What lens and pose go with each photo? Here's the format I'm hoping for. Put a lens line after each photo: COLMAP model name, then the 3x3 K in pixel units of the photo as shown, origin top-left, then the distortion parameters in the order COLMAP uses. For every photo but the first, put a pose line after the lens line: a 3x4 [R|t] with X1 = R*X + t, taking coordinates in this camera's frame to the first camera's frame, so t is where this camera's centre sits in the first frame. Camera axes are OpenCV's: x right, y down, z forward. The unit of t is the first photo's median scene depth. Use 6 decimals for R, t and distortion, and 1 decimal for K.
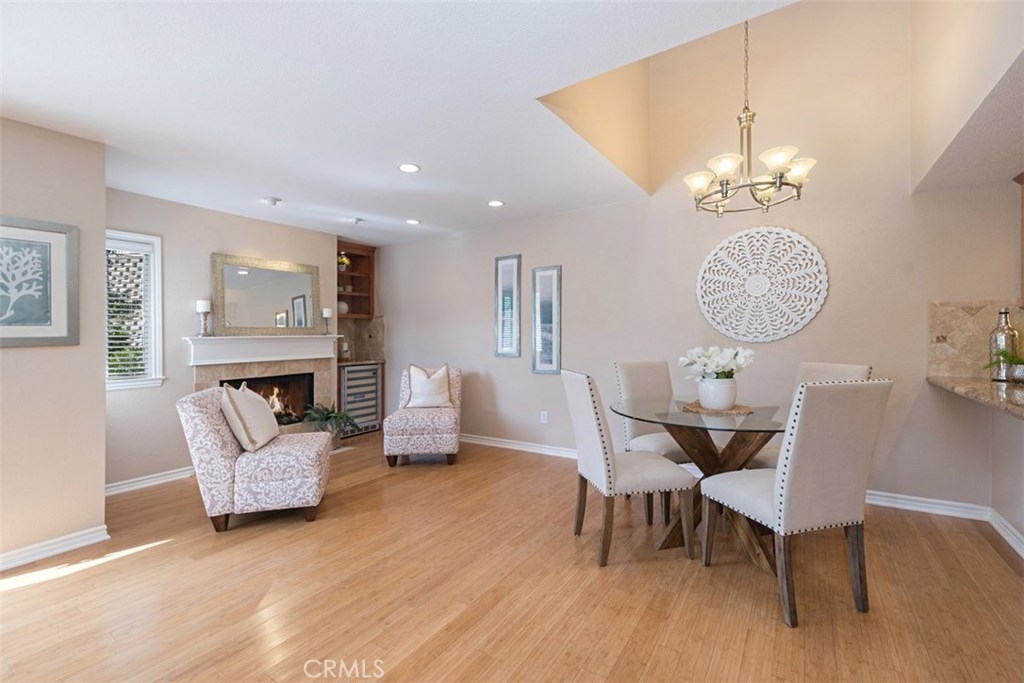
lens RADIAL K [[441.8, 0, 514.3], [0, 441.8, 343.2], [0, 0, 1]] dist [0.003544, 0.000230]
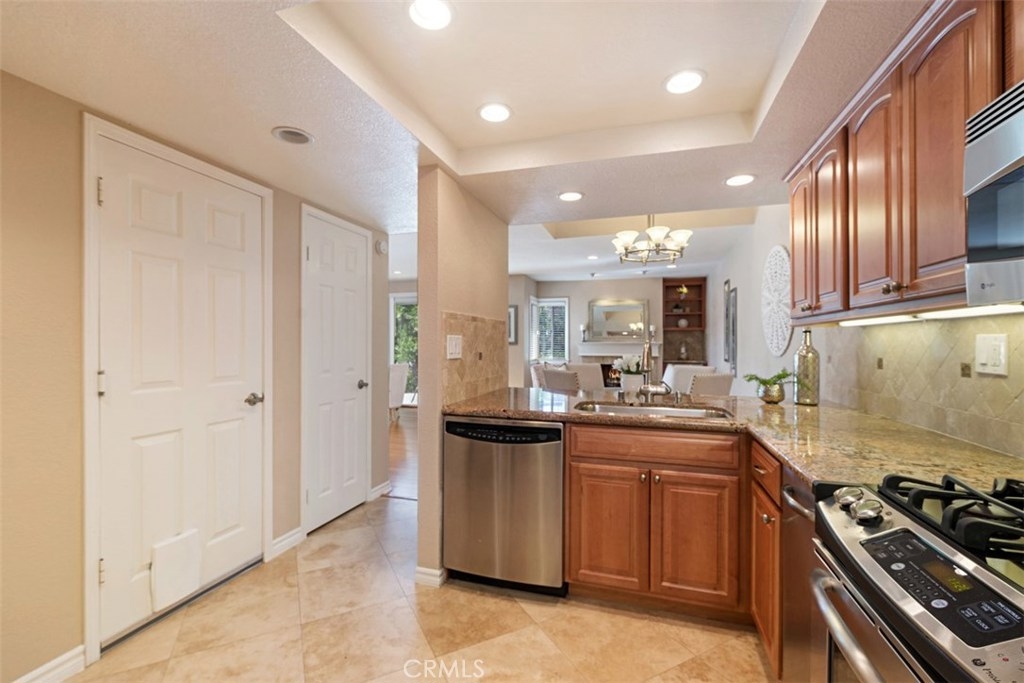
lens RADIAL K [[441.8, 0, 509.7], [0, 441.8, 338.4], [0, 0, 1]] dist [0.003544, 0.000230]
pose [[0.283859, 0.008905, -0.958825, 1.056948], [-0.025316, 0.999678, 0.001789, -0.024436], [0.958532, 0.023765, 0.283993, 0.069534]]
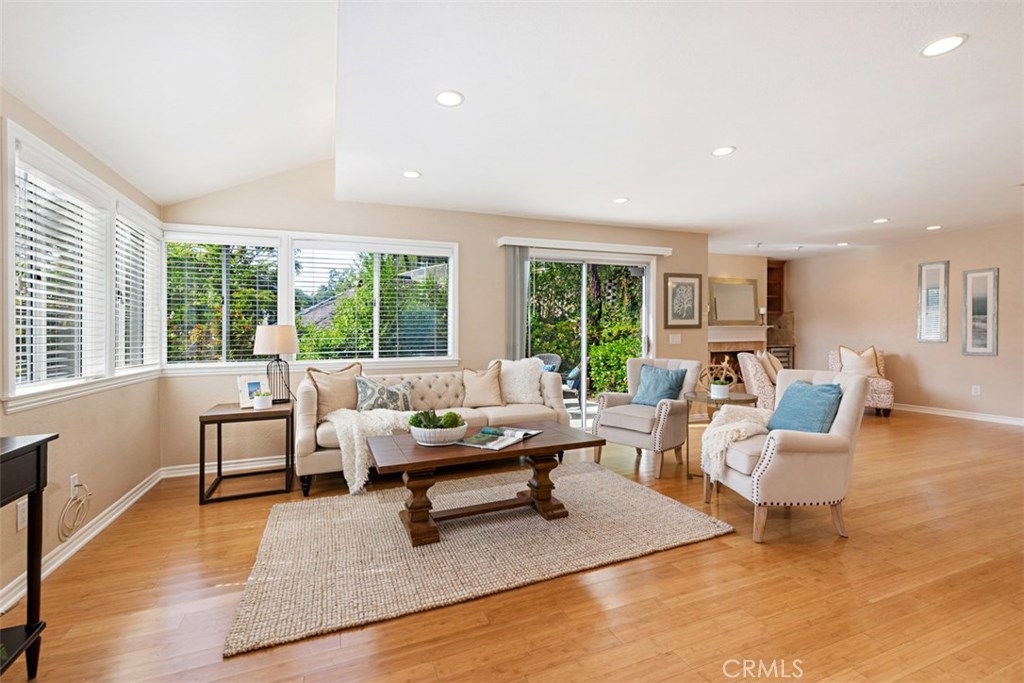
lens RADIAL K [[441.8, 0, 515.7], [0, 441.8, 336.3], [0, 0, 1]] dist [0.003544, 0.000230]
pose [[0.821421, 0.009801, -0.570238, -0.285591], [-0.013050, 0.999914, -0.001611, 0.033988], [0.570173, 0.008765, 0.821478, -0.763560]]
